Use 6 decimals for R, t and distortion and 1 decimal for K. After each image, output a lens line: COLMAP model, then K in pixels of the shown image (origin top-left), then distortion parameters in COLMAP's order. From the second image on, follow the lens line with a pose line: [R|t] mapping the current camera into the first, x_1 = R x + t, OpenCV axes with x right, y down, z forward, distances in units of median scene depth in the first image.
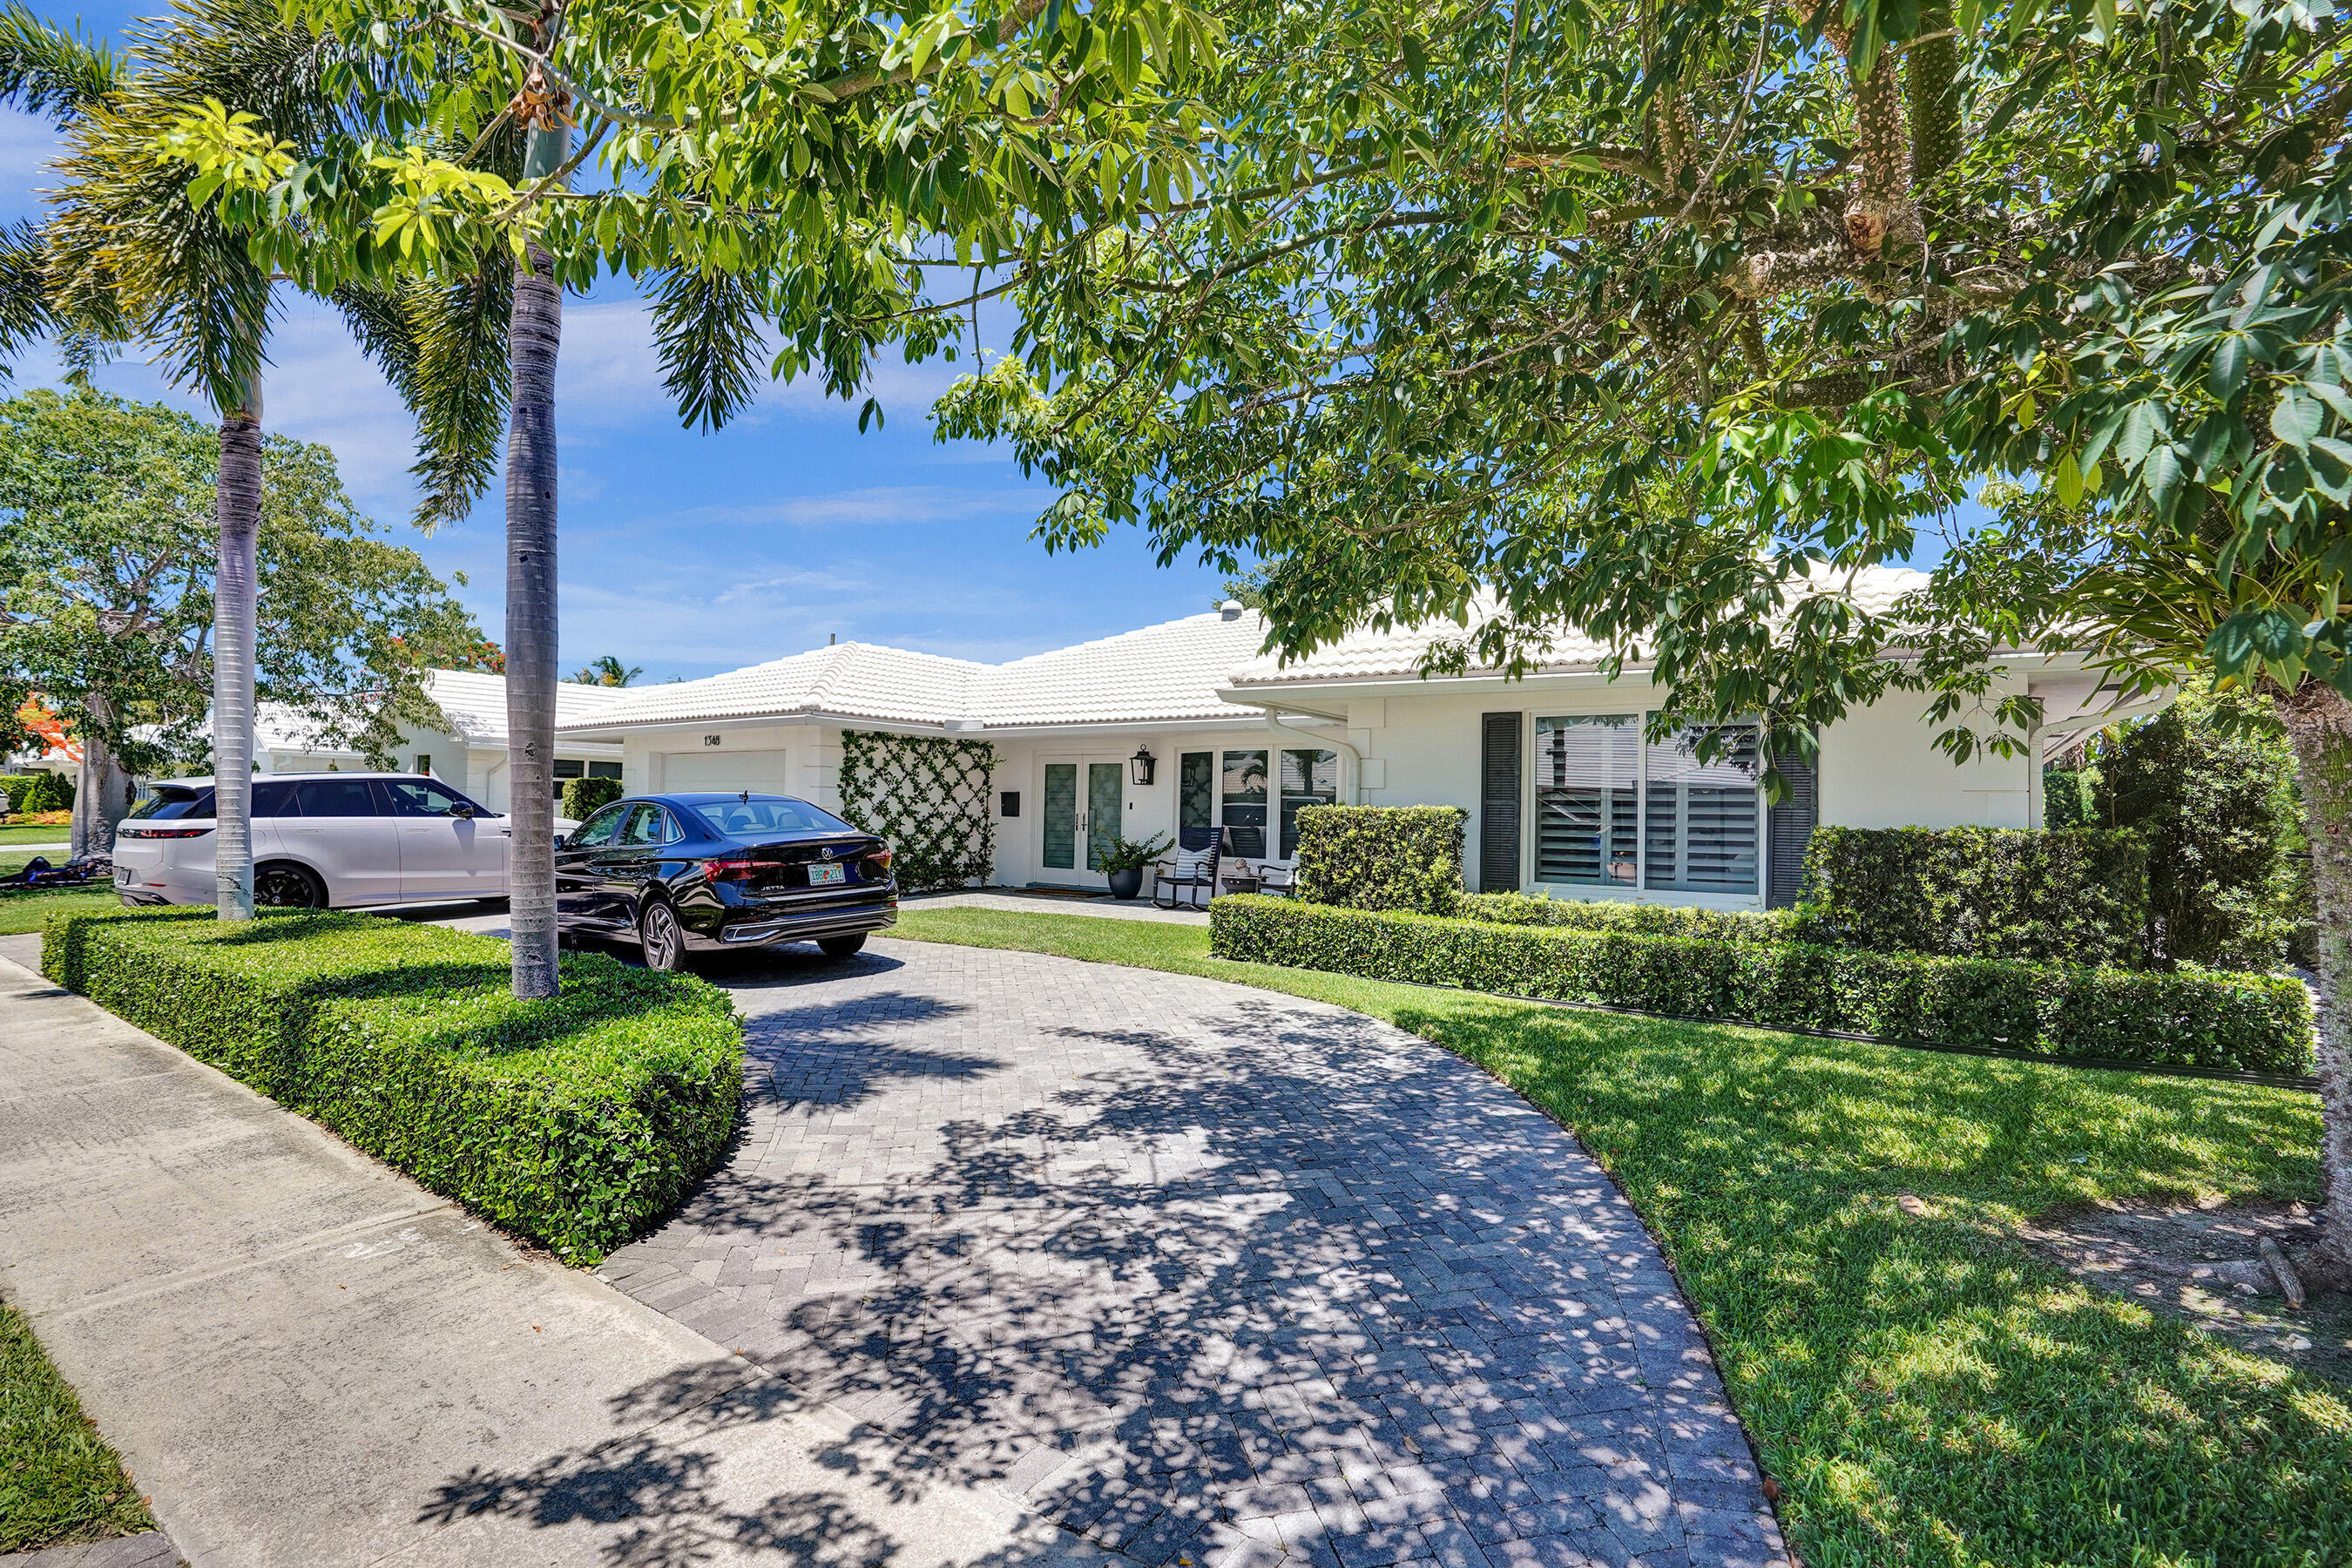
lens RADIAL K [[1131.5, 0, 1161.7], [0, 1131.5, 777.1], [0, 0, 1]] dist [-0.057629, 0.011724]
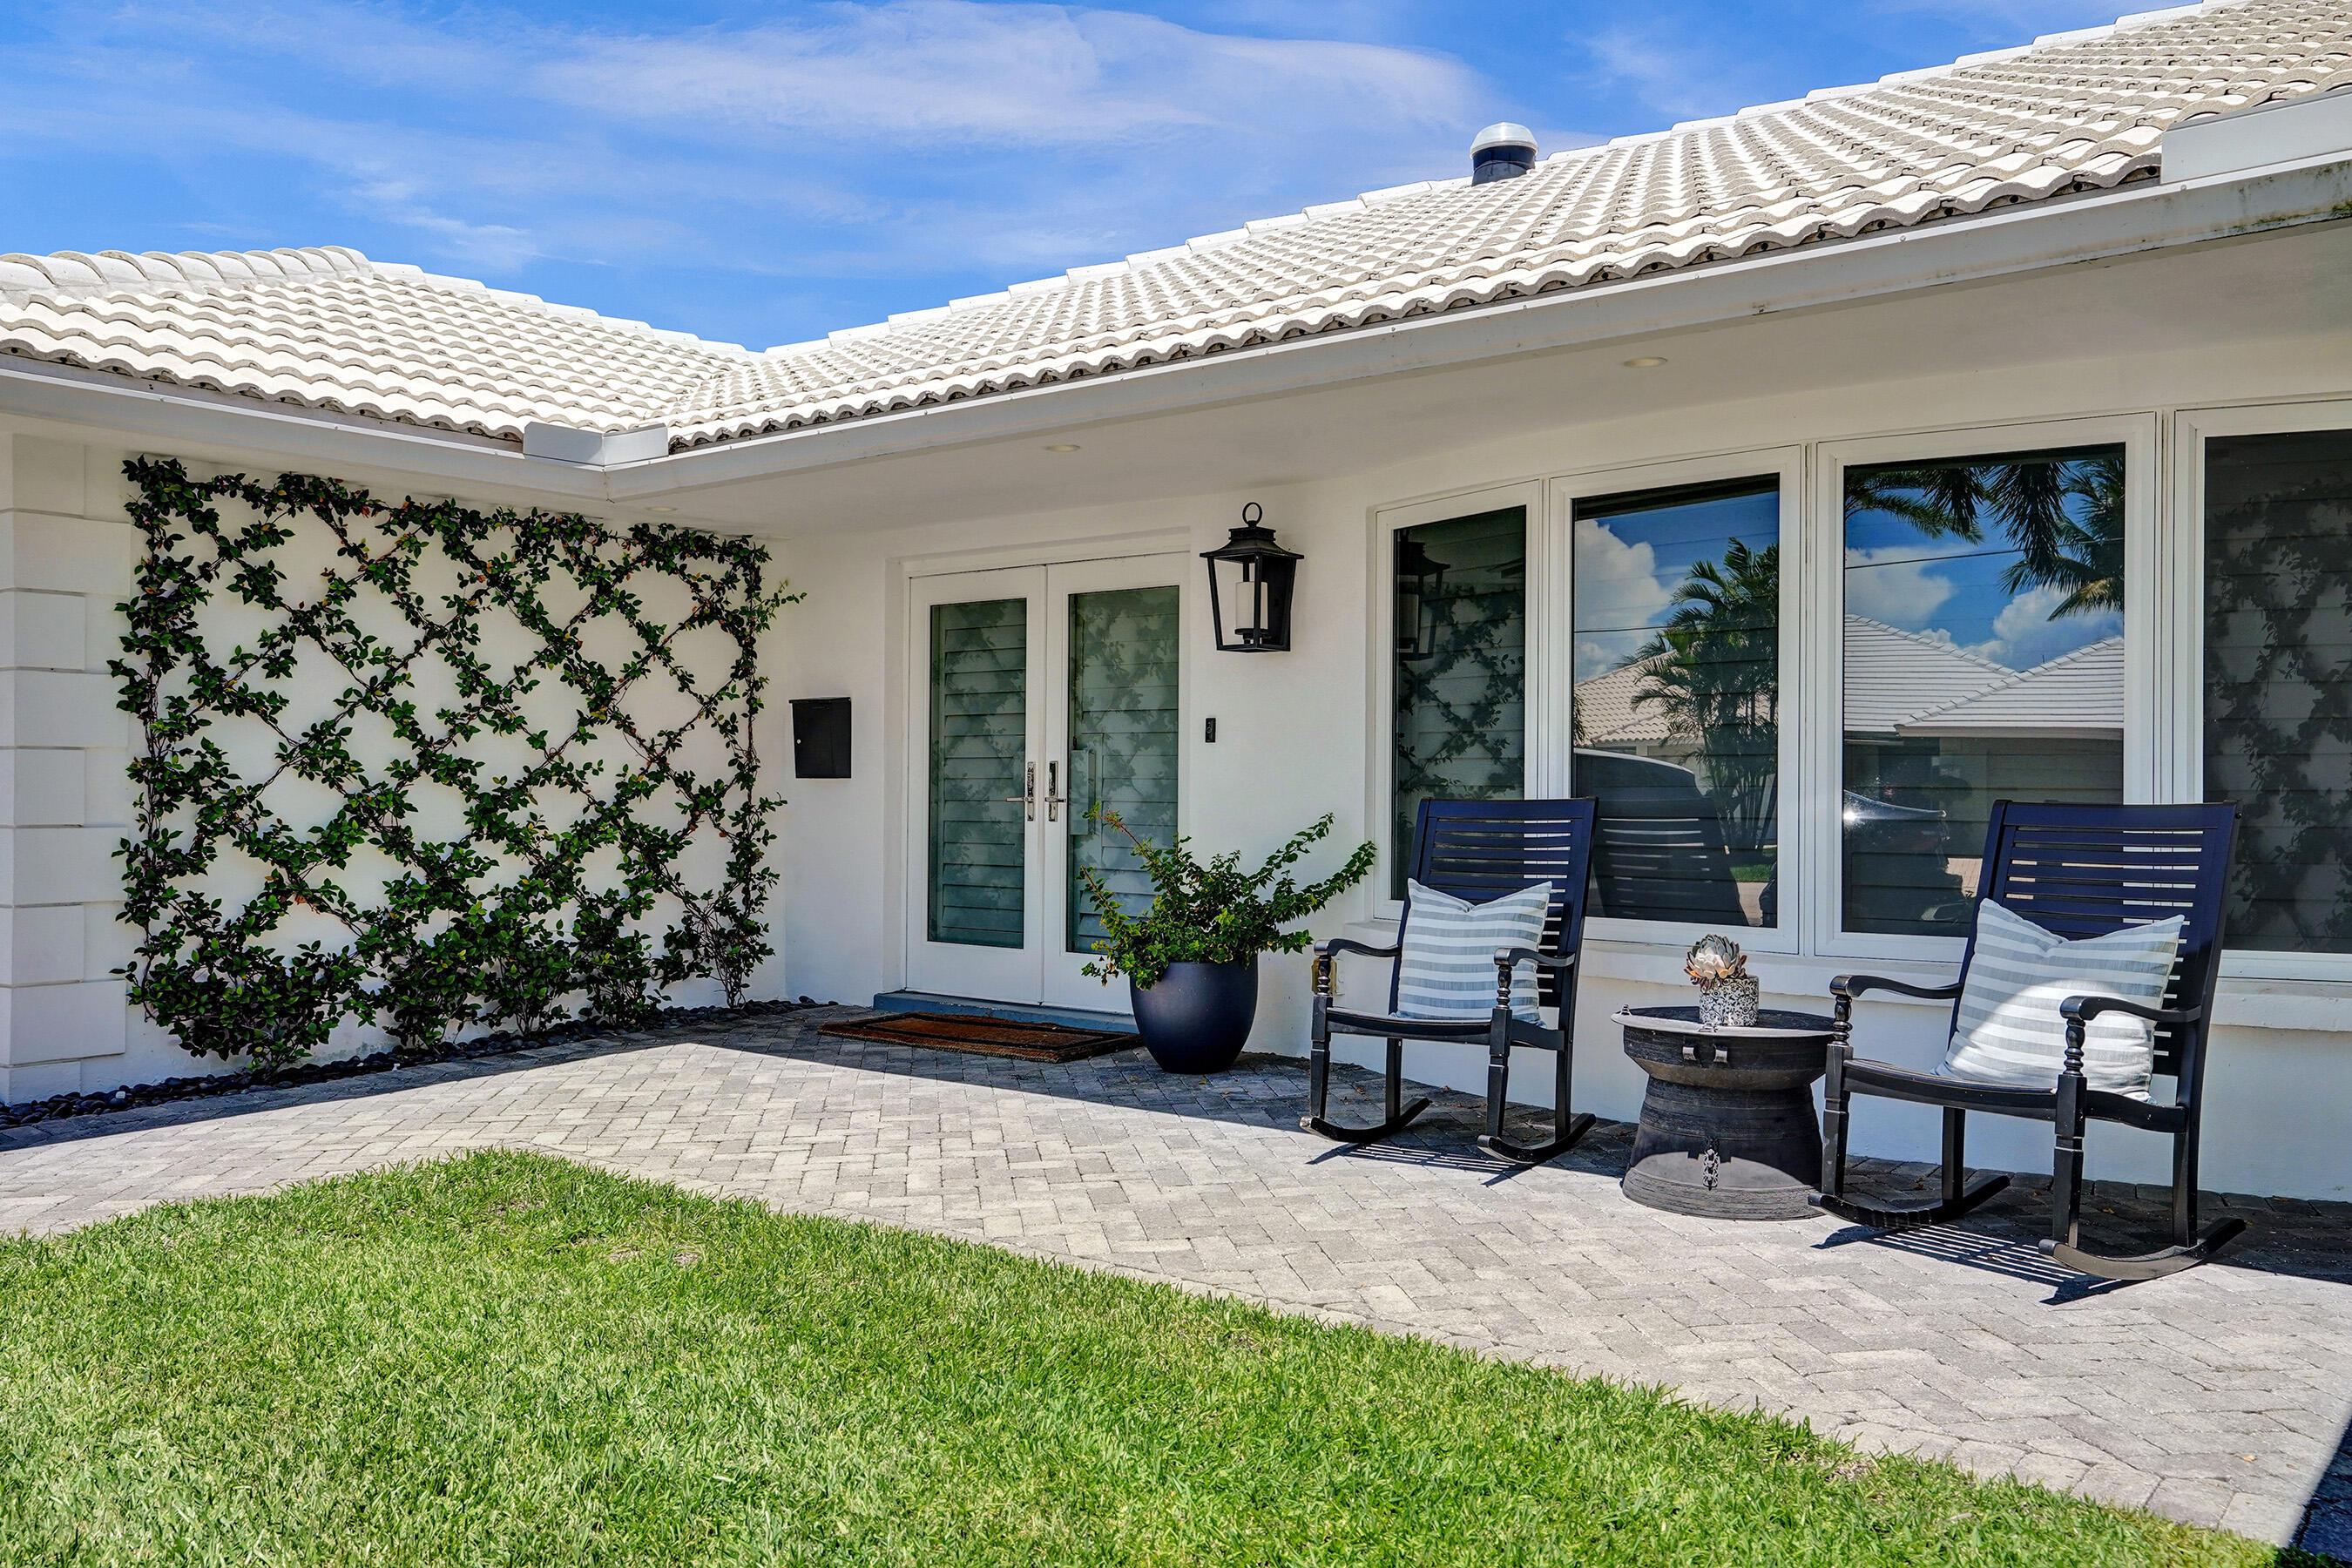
lens RADIAL K [[1871.5, 0, 1176.4], [0, 1871.5, 770.5], [0, 0, 1]] dist [0.026492, -0.001167]
pose [[0.998789, -0.015112, -0.046813, -0.020195], [0.016134, 0.999638, 0.021520, 0.036375], [0.046471, -0.022250, 0.998672, 0.763953]]
